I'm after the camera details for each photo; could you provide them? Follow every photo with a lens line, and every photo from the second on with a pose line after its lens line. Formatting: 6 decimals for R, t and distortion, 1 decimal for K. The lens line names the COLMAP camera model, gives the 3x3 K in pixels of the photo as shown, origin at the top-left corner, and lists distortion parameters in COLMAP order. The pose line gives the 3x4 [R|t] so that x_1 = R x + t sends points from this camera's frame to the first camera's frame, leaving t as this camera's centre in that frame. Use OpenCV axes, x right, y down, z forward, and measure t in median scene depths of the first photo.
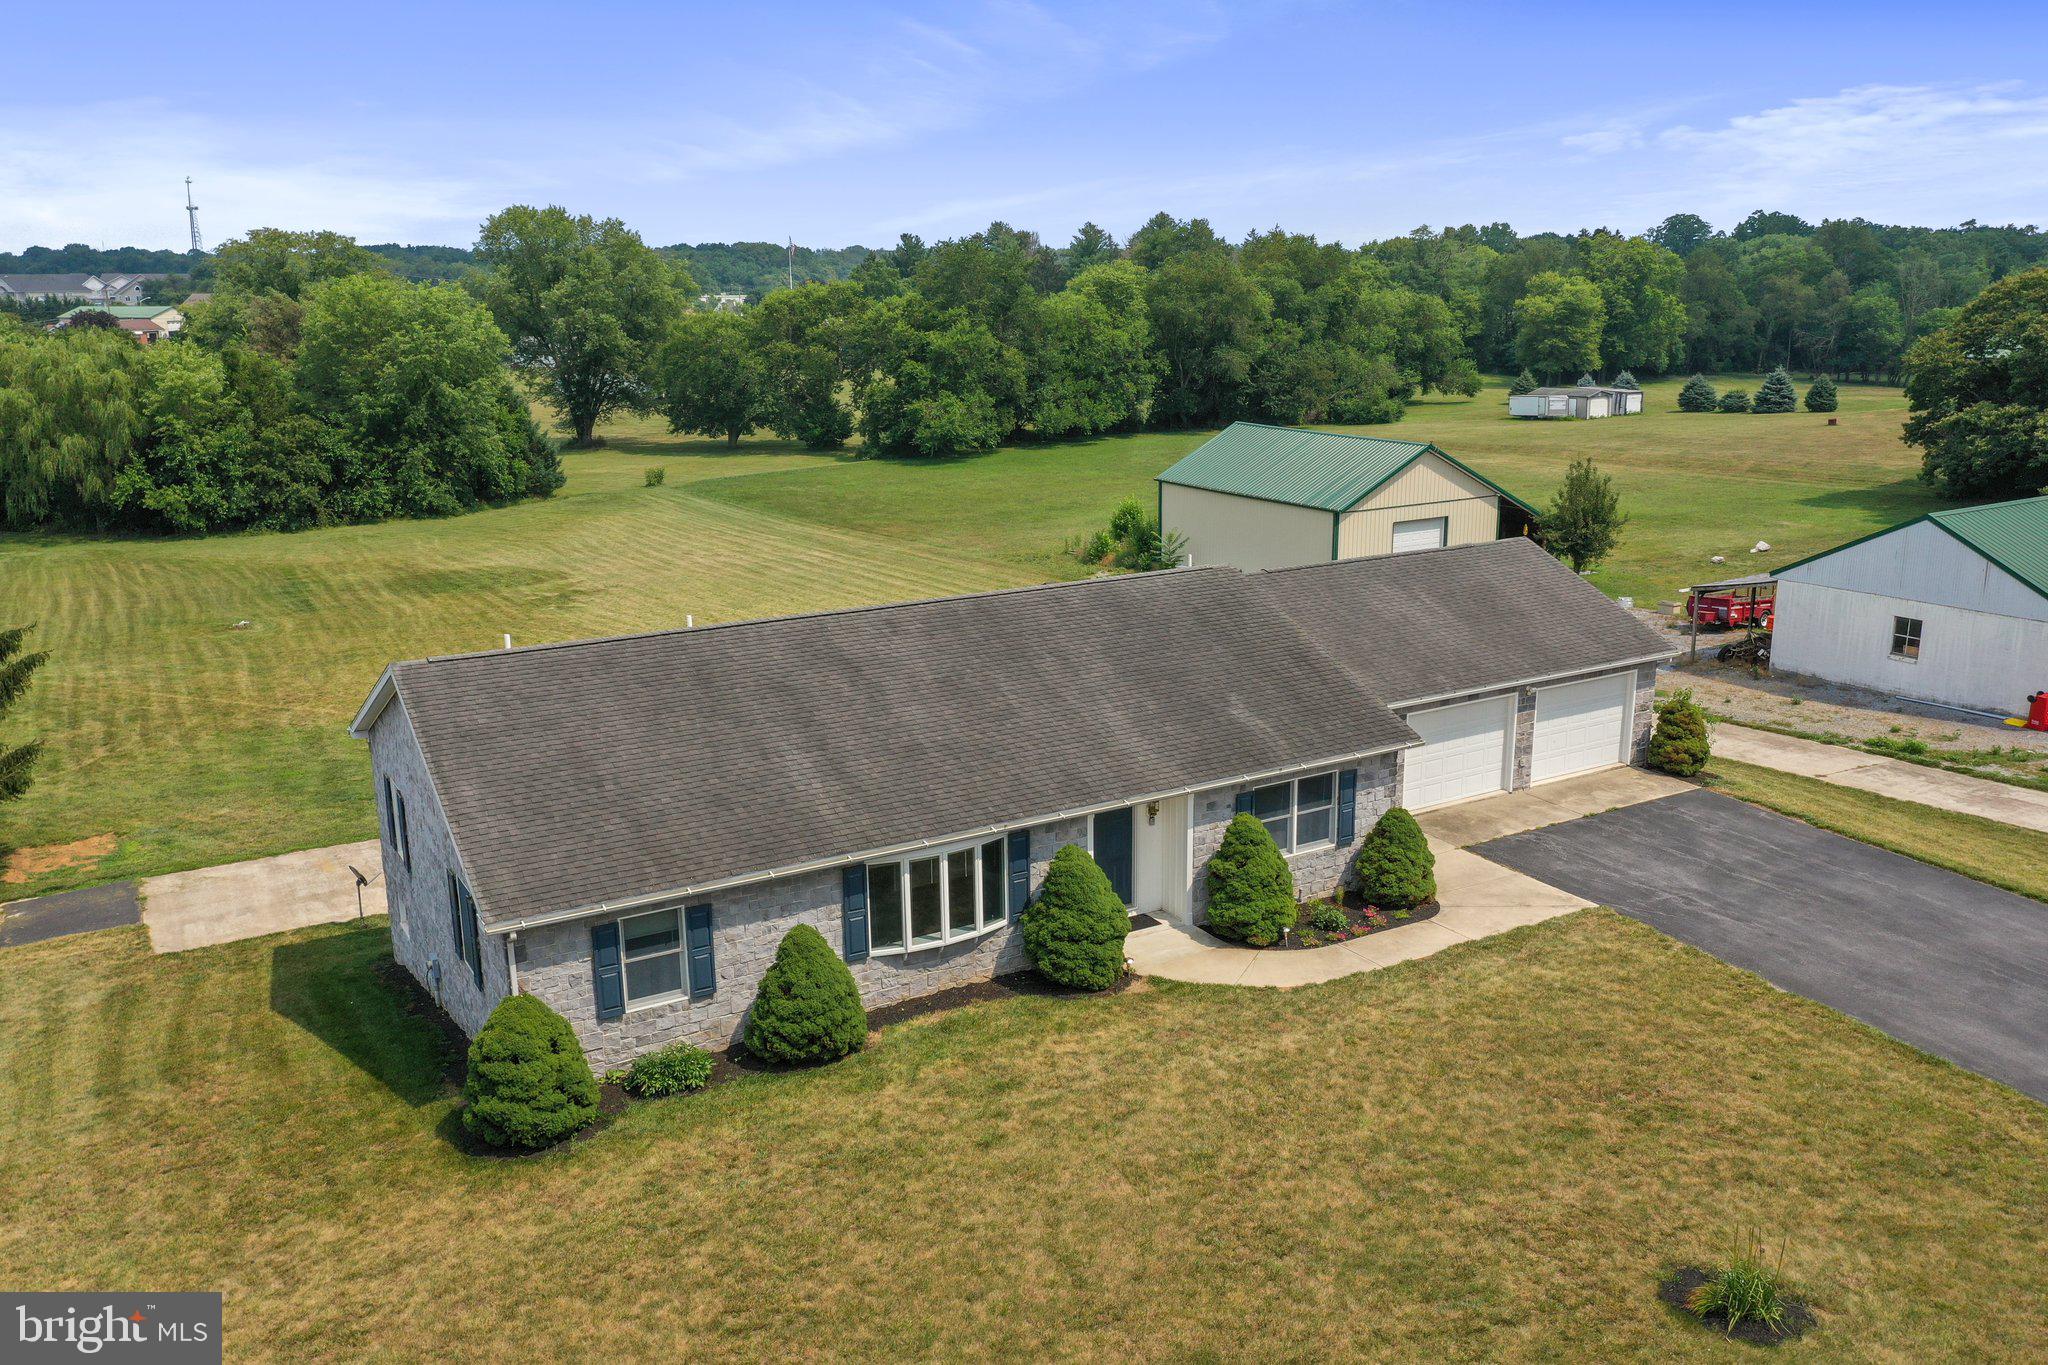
lens RADIAL K [[1618.8, 0, 1032.9], [0, 1618.8, 698.6], [0, 0, 1]] dist [0.005000, -0.004050]
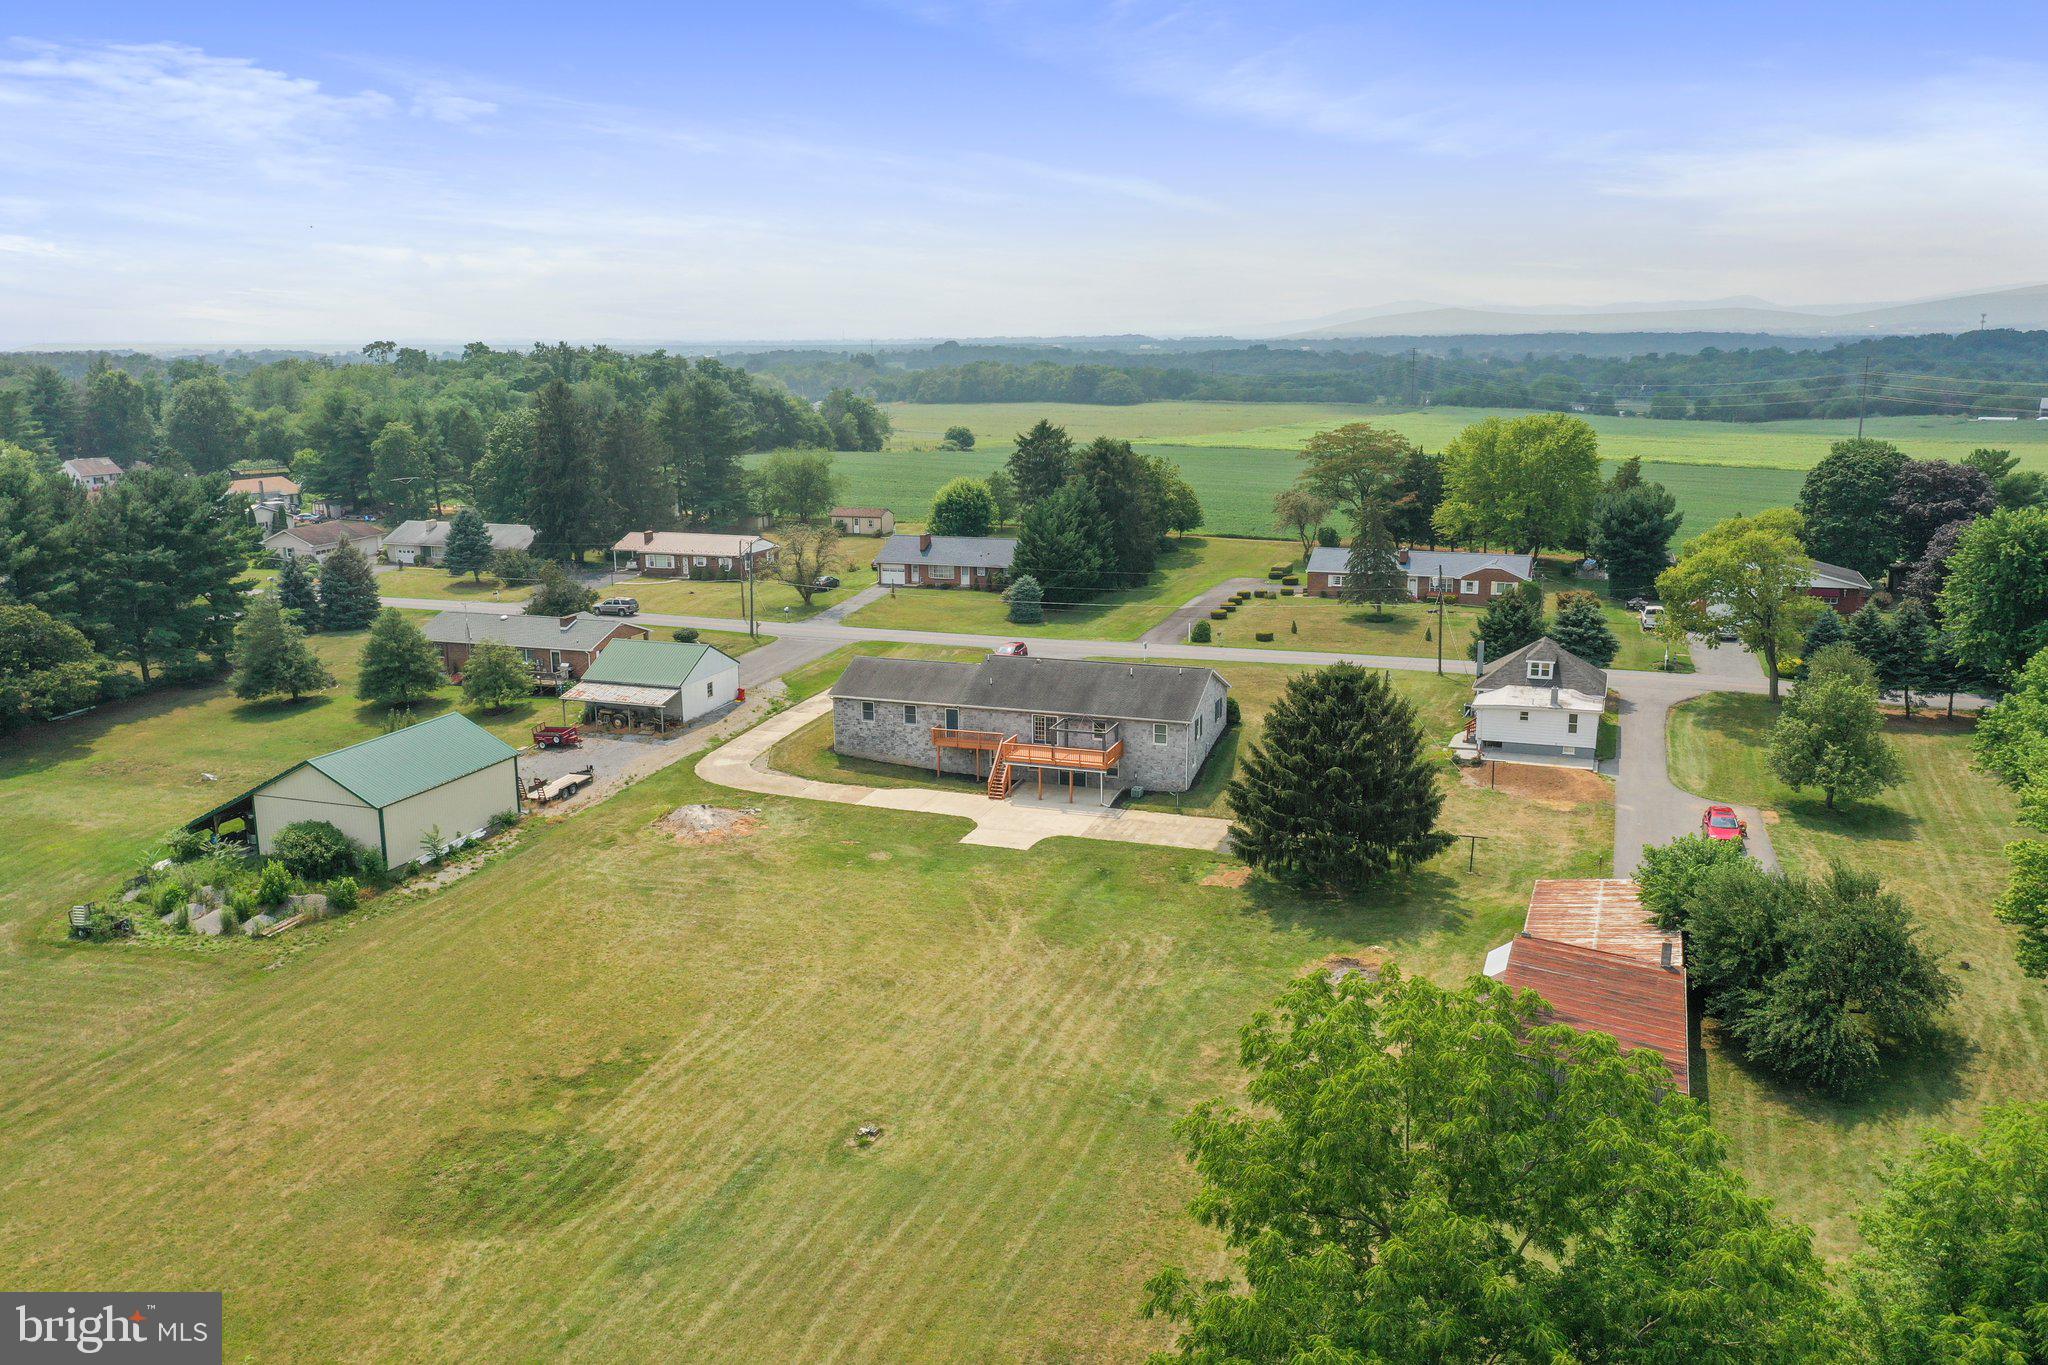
lens RADIAL K [[1618.8, 0, 1025.4], [0, 1618.8, 677.6], [0, 0, 1]] dist [0.005000, -0.004050]
pose [[-0.635343, -0.148054, 0.757905, -1.659599], [0.210472, 0.911093, 0.354415, -0.809486], [-0.742995, 0.384693, -0.547695, 1.849530]]
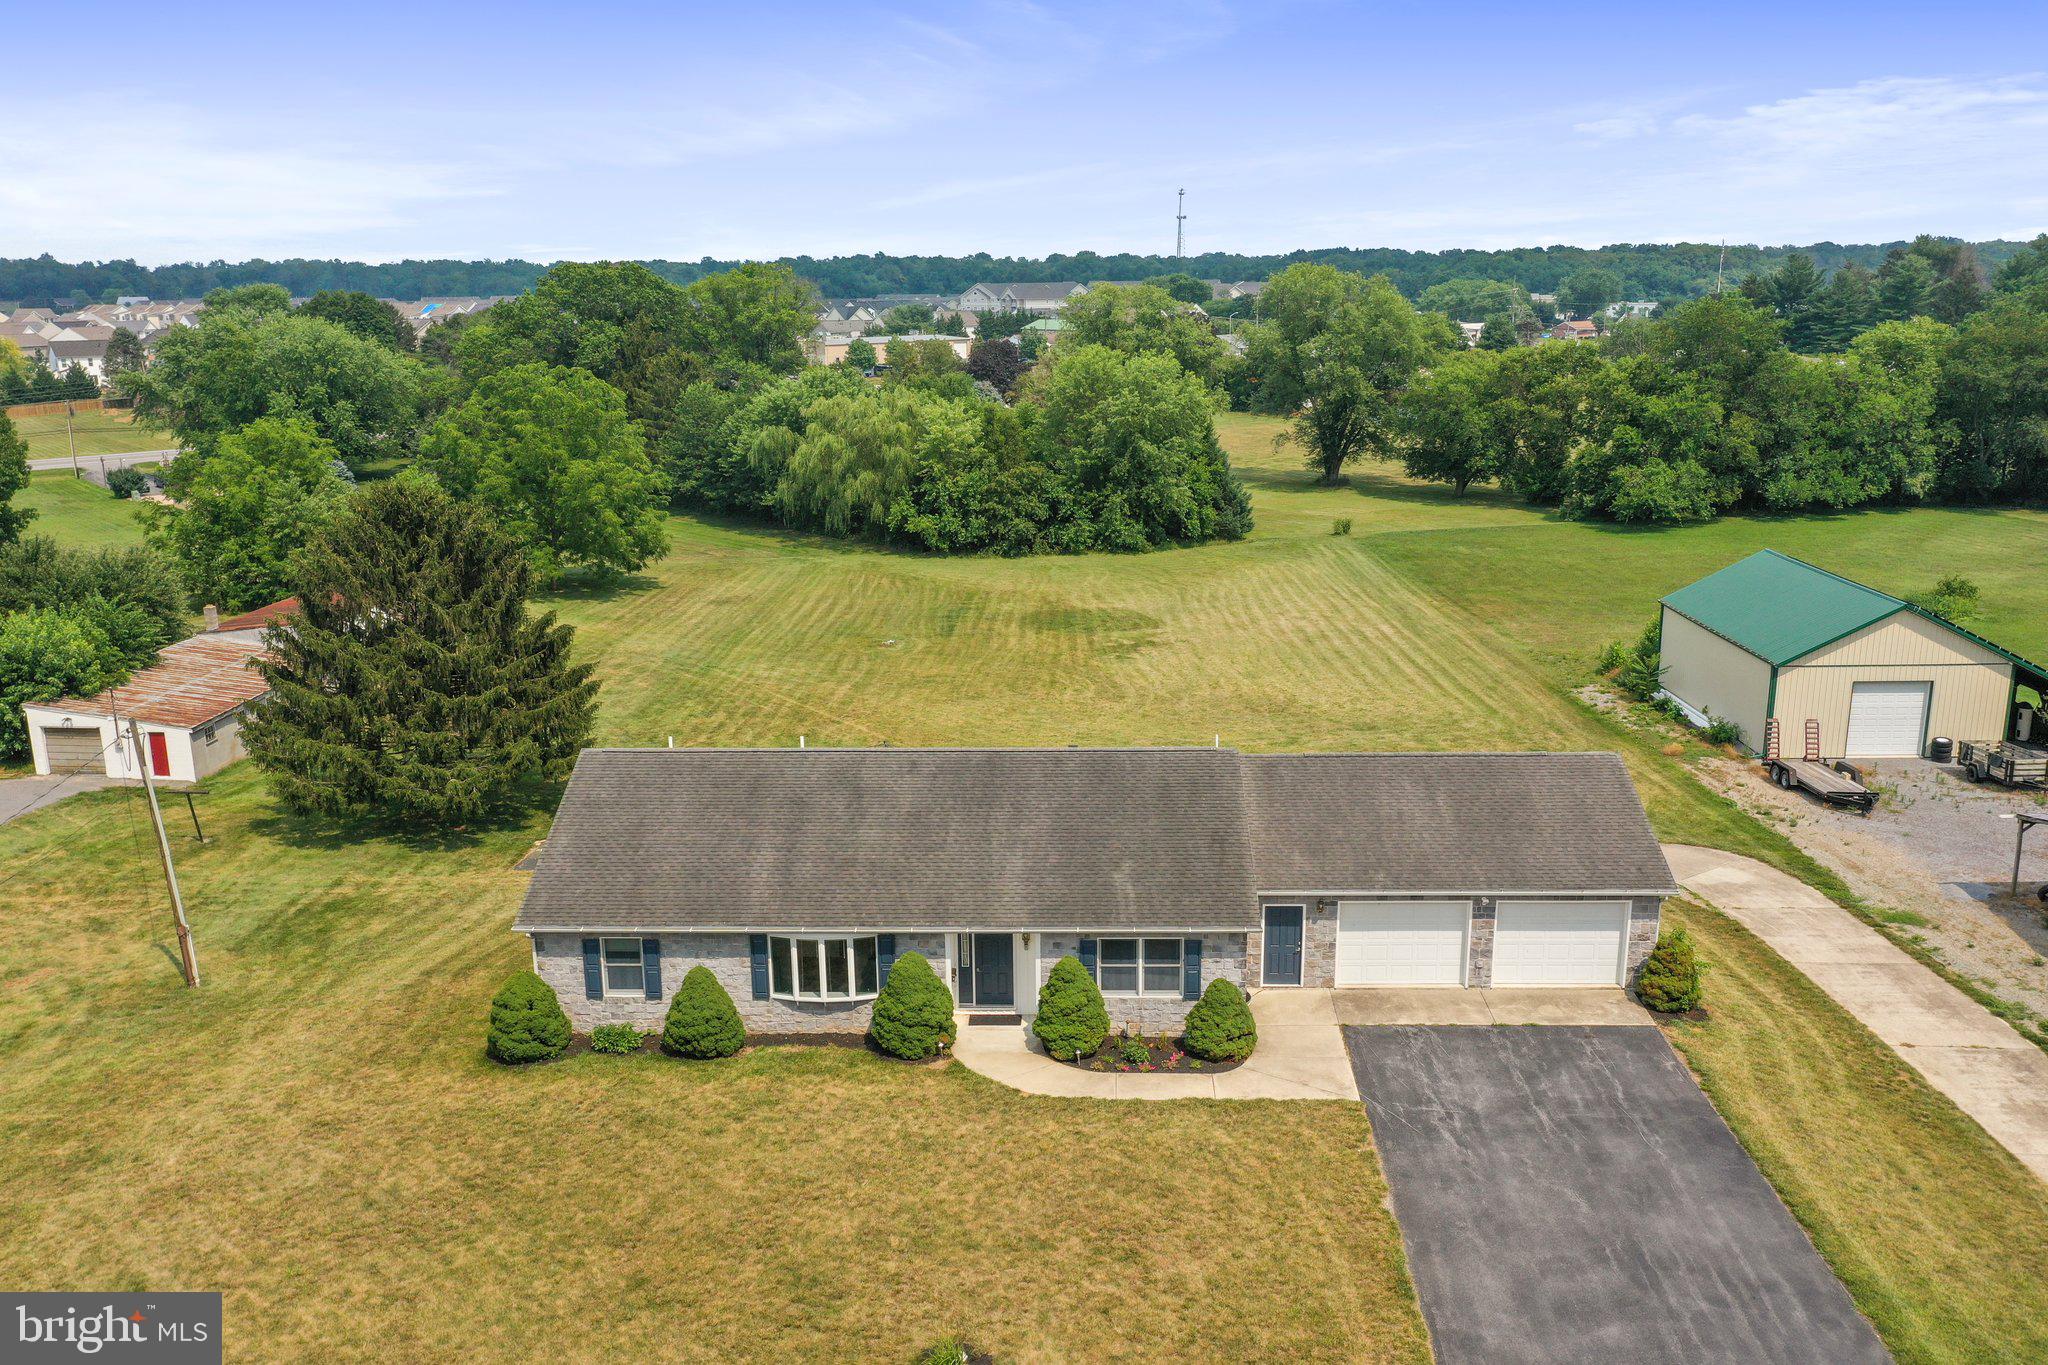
lens RADIAL K [[1618.8, 0, 1029.2], [0, 1618.8, 697.2], [0, 0, 1]] dist [0.005000, -0.004050]
pose [[0.845185, 0.133405, -0.517556, 0.396431], [-0.131414, 0.990491, 0.040706, -0.097364], [0.518066, 0.033610, 0.854680, -0.071137]]
